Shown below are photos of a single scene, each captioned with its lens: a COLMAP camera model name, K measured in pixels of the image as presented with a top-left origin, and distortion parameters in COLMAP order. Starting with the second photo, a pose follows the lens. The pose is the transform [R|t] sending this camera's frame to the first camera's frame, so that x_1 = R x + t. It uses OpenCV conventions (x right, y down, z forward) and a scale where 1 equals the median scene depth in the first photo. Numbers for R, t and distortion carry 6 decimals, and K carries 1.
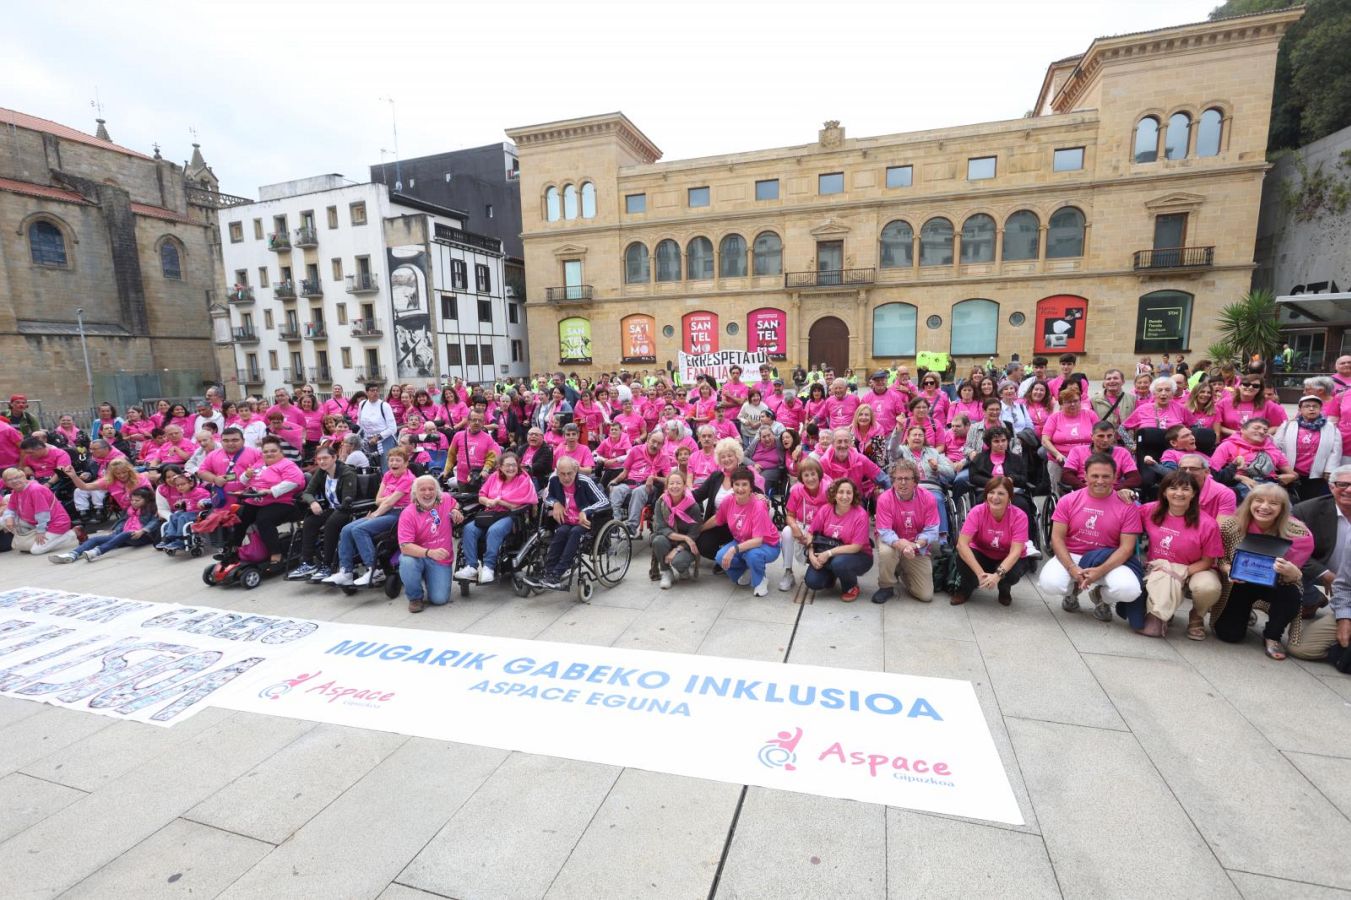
lens RADIAL K [[615.7, 0, 679.9], [0, 615.7, 457.9], [0, 0, 1]] dist [-0.007678, 0.002275]
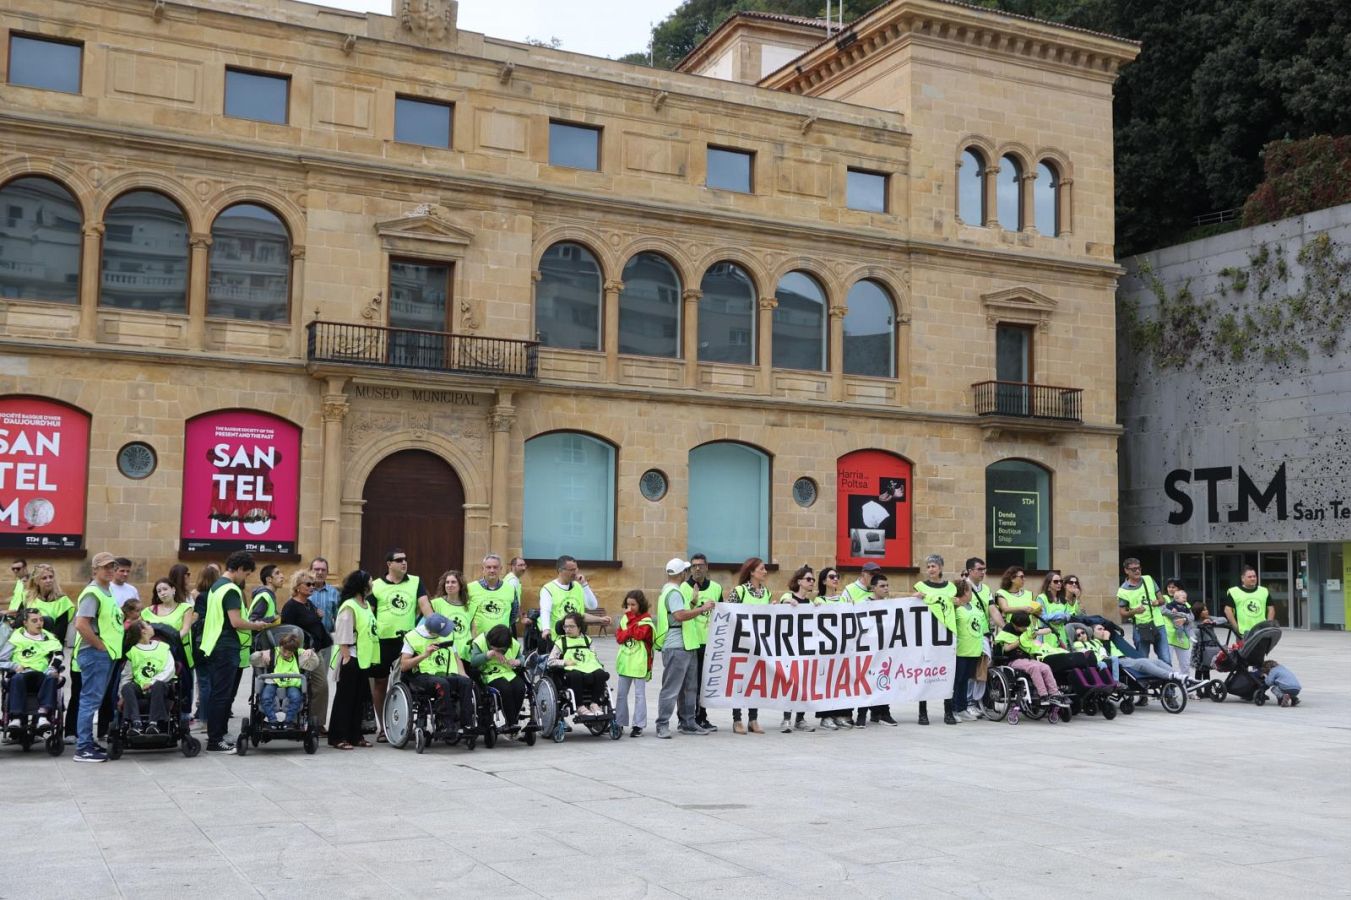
lens RADIAL K [[1430.6, 0, 682.6], [0, 1430.6, 448.5], [0, 0, 1]] dist [0.005411, 0.000000]
pose [[0.728454, 0.092584, 0.678810, -0.225311], [0.075545, 0.973929, -0.213906, -0.030825], [-0.680916, 0.207102, 0.702468, 0.268228]]
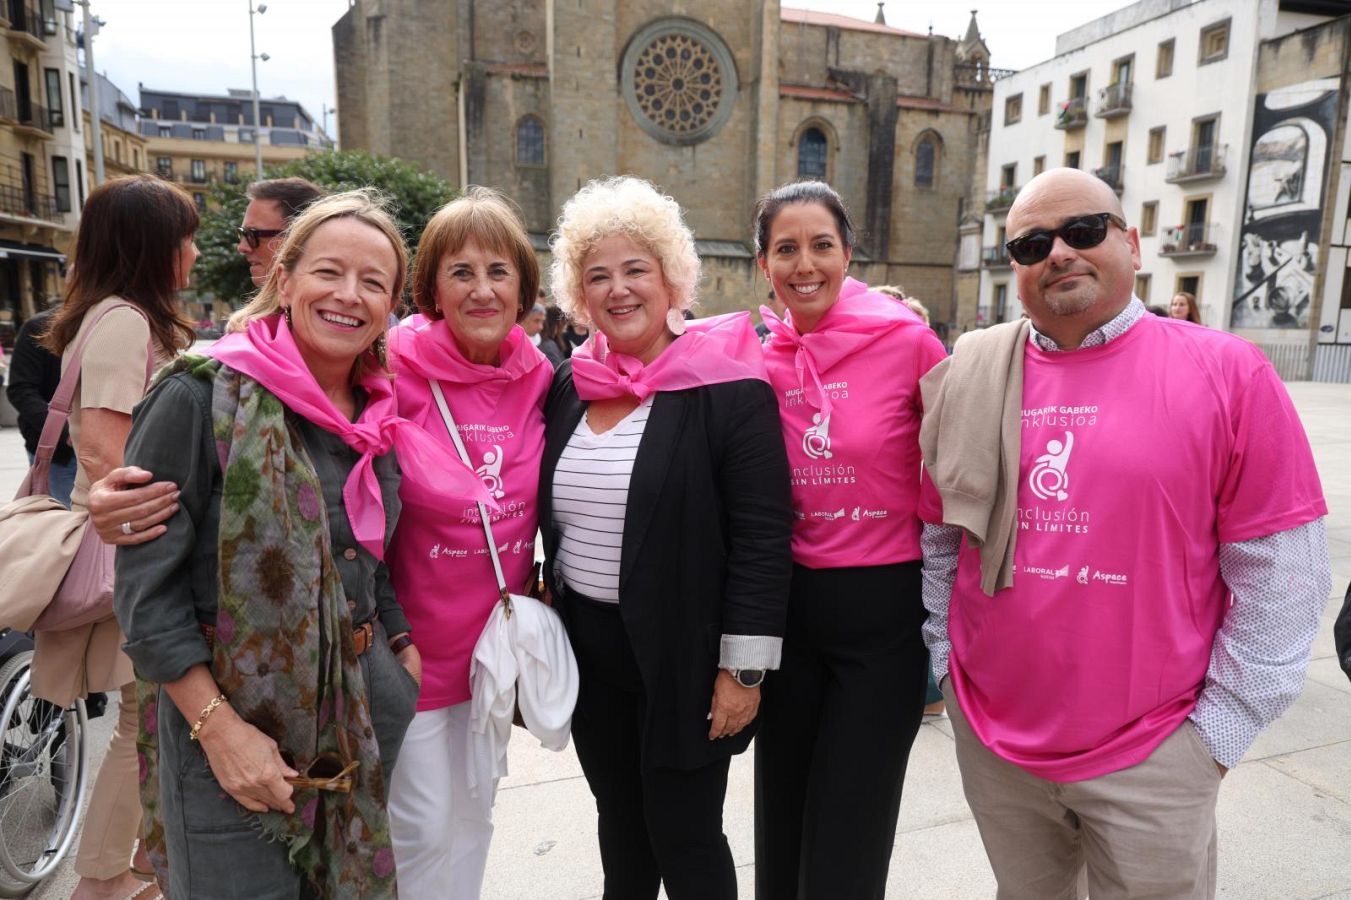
lens RADIAL K [[900.8, 0, 683.4], [0, 900.8, 463.8], [0, 0, 1]] dist [0.009856, 0.004036]
pose [[0.617961, 0.161577, -0.769426, -0.111314], [-0.153273, 0.984635, 0.083670, 0.000407], [0.771123, 0.066228, 0.633232, 0.096410]]
